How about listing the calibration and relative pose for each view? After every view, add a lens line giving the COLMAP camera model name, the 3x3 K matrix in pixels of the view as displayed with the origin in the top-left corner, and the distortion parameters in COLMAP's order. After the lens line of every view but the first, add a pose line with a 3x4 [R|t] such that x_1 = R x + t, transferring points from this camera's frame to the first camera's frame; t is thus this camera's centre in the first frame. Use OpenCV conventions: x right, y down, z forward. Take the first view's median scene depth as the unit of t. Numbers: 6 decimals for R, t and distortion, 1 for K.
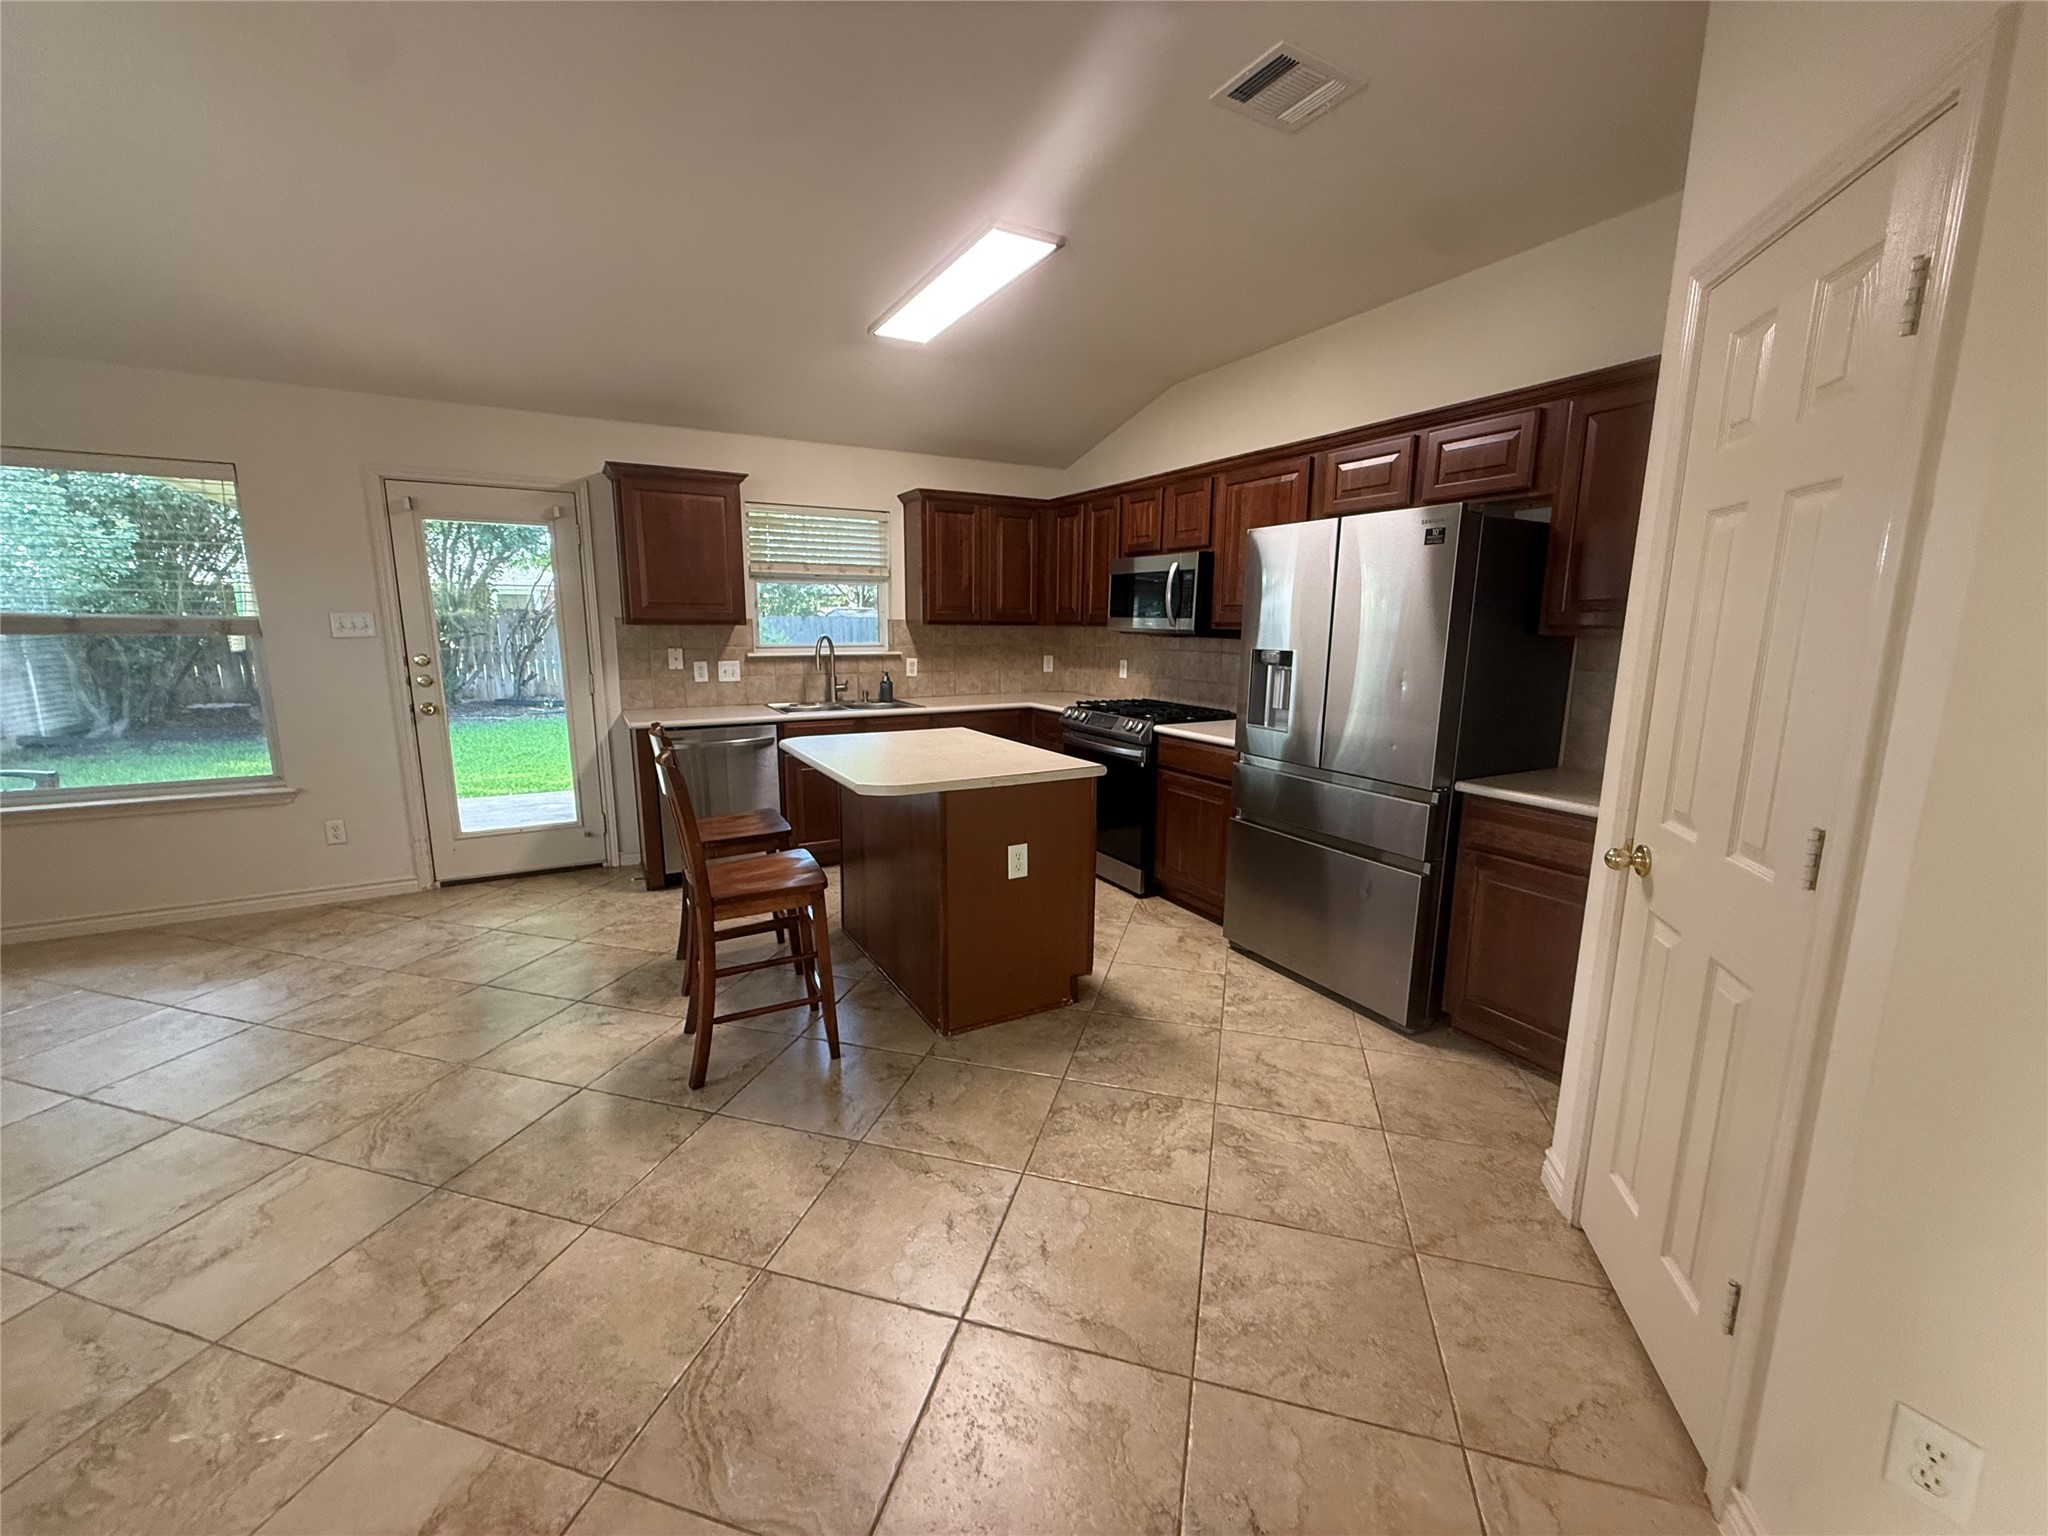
lens RADIAL K [[821.0, 0, 1024.0], [0, 821.0, 768.0], [0, 0, 1]] dist [-0.001115, 0.000020]
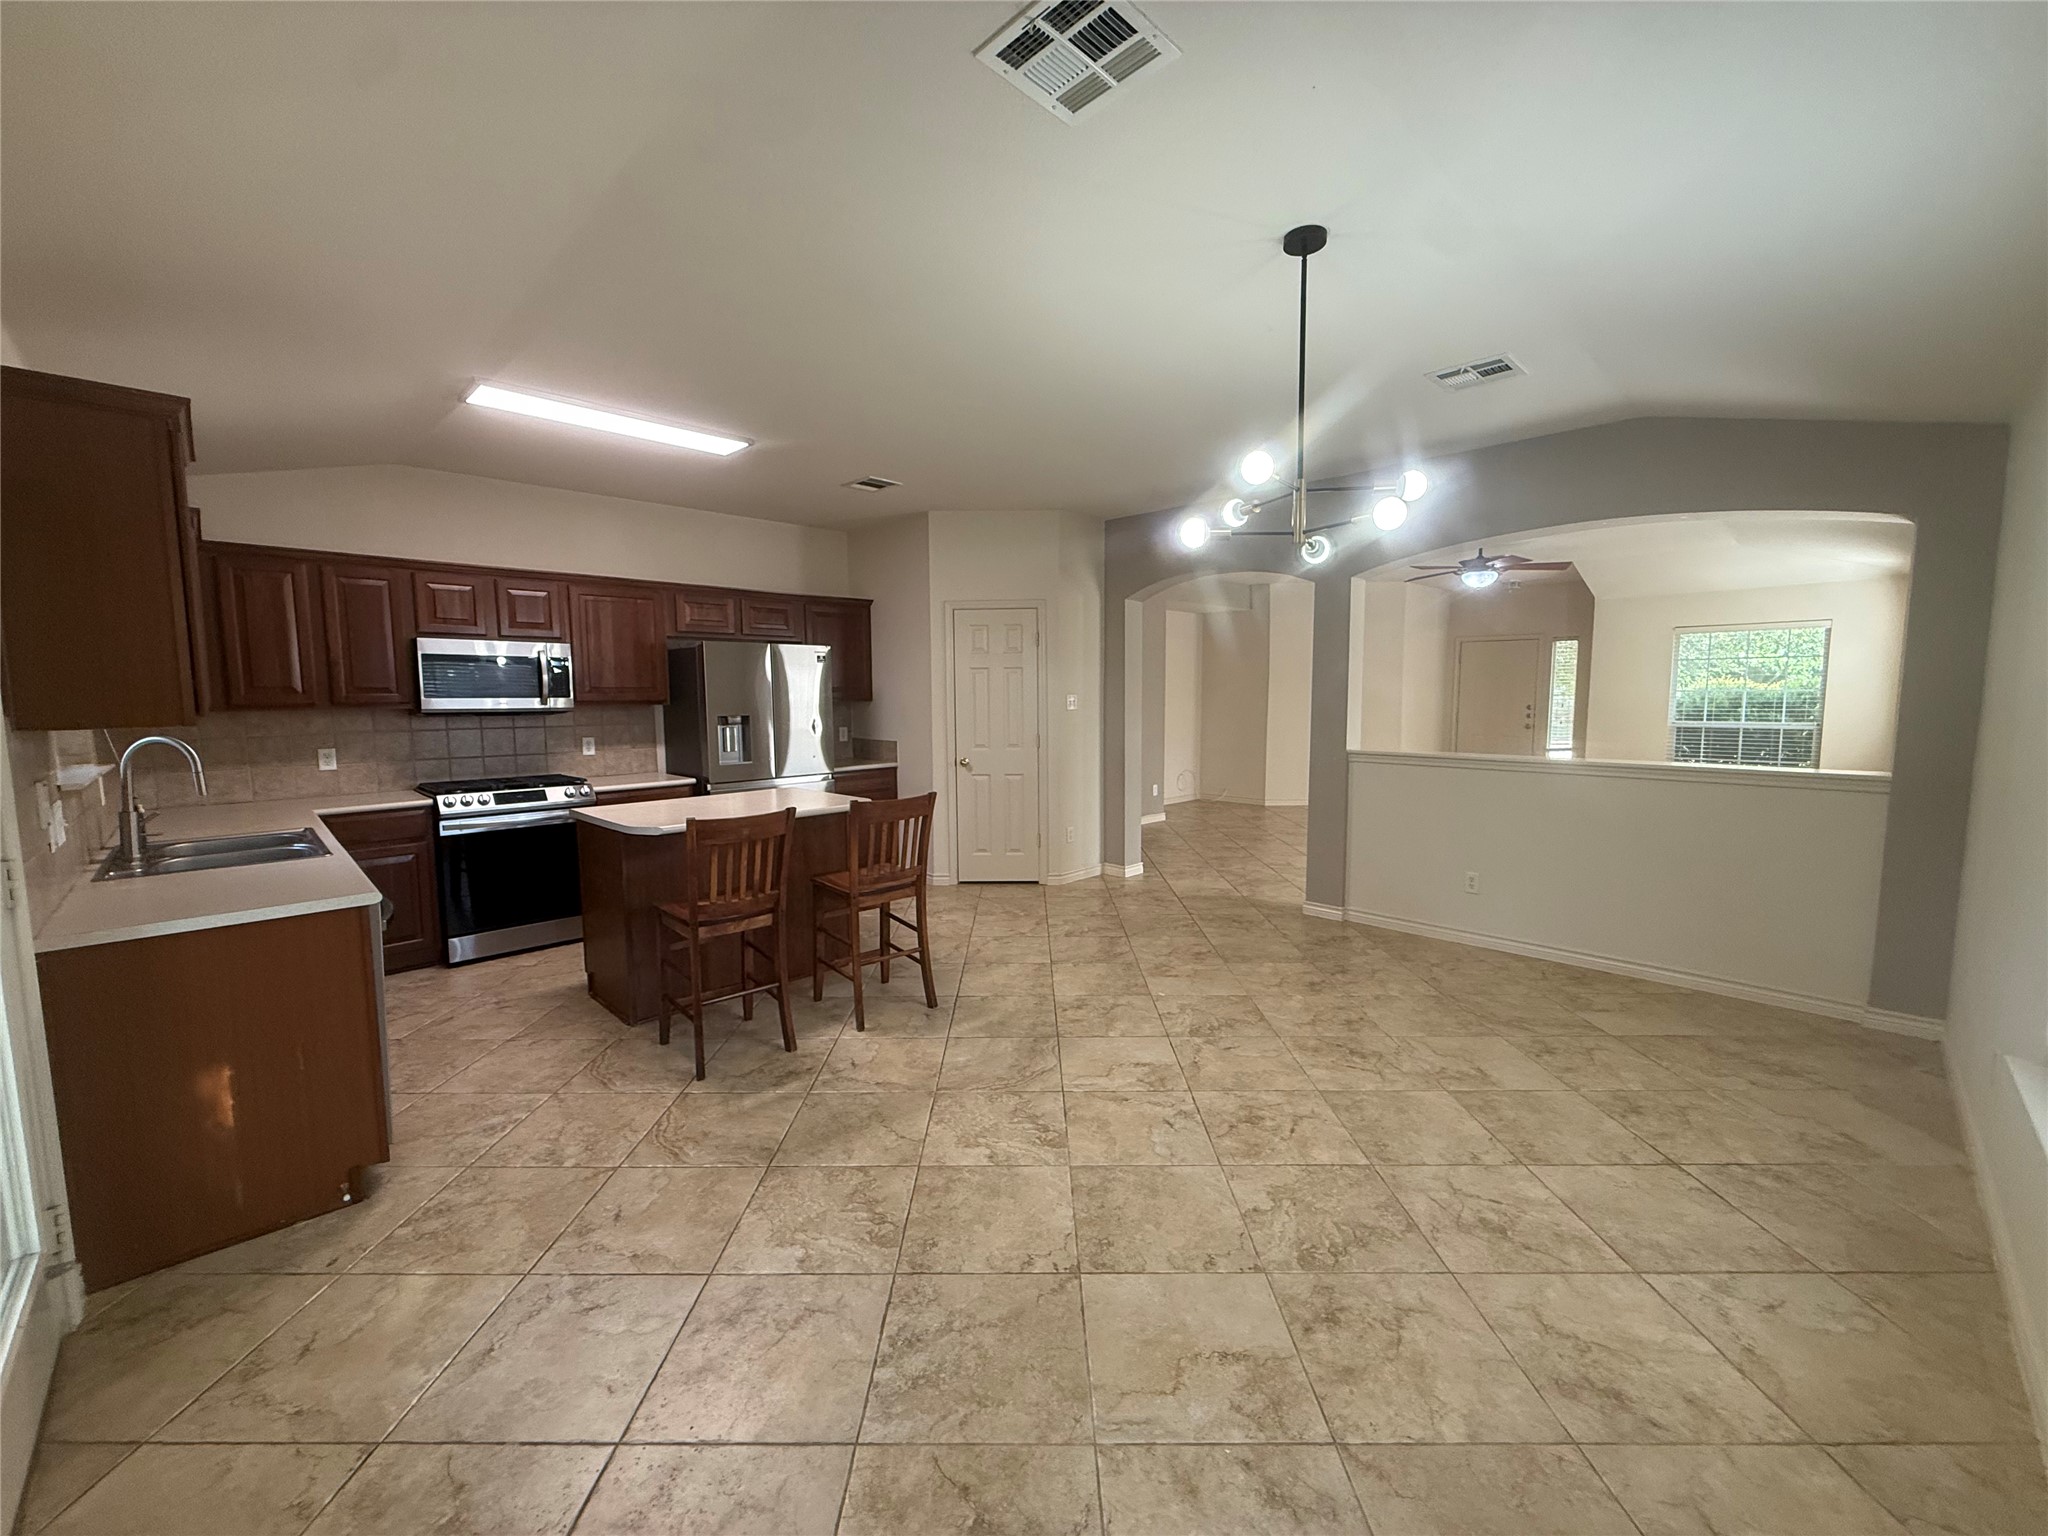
lens RADIAL K [[821.0, 0, 1024.0], [0, 821.0, 768.0], [0, 0, 1]] dist [-0.001115, 0.000020]
pose [[-0.276294, -0.098145, 0.956049, -1.027292], [0.172767, 0.973495, 0.149865, -0.133335], [-0.945417, 0.206581, -0.252014, 0.627222]]
